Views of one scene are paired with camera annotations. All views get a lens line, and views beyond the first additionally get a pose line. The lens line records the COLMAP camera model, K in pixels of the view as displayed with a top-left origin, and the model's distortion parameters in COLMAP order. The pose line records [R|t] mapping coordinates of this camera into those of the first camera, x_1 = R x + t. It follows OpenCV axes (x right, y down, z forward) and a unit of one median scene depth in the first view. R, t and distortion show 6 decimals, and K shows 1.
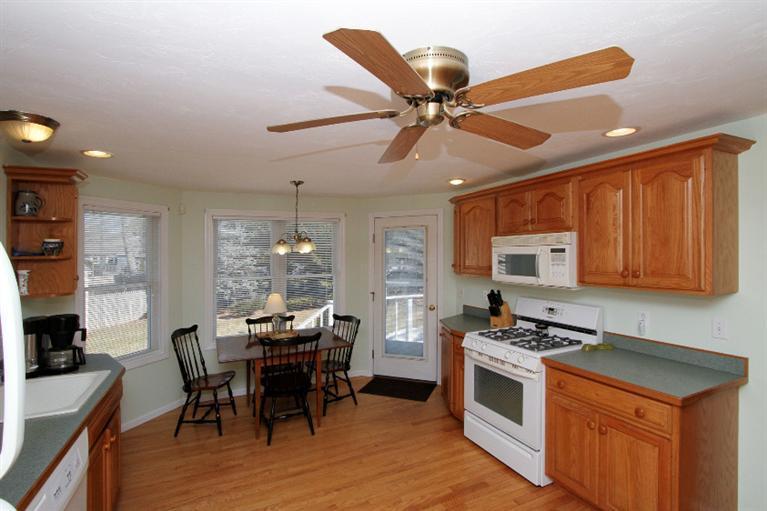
lens RADIAL K [[378.0, 0, 382.7], [0, 378.0, 254.4], [0, 0, 1]] dist [-0.002043, 0.000398]
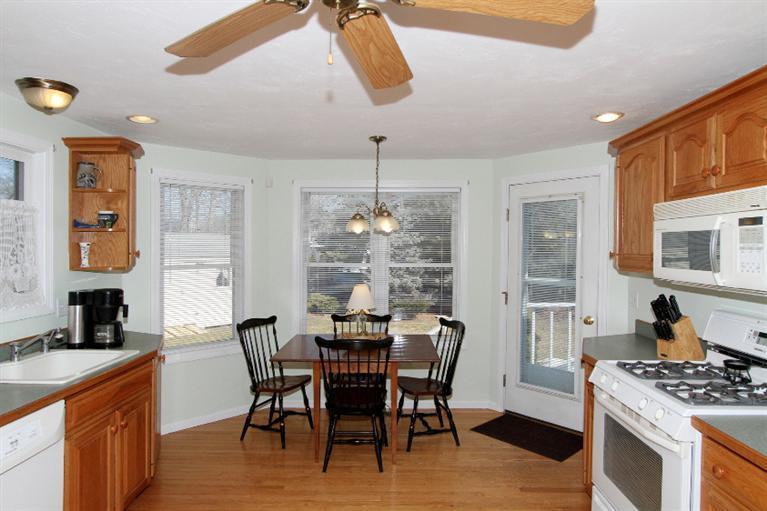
lens RADIAL K [[491.4, 0, 385.3], [0, 491.4, 253.9], [0, 0, 1]] dist [-0.006906, -0.002405]
pose [[0.897615, 0.023805, -0.440137, 0.242527], [-0.017977, 0.999687, 0.017405, 0.025675], [0.440413, -0.007710, 0.897762, 0.129078]]
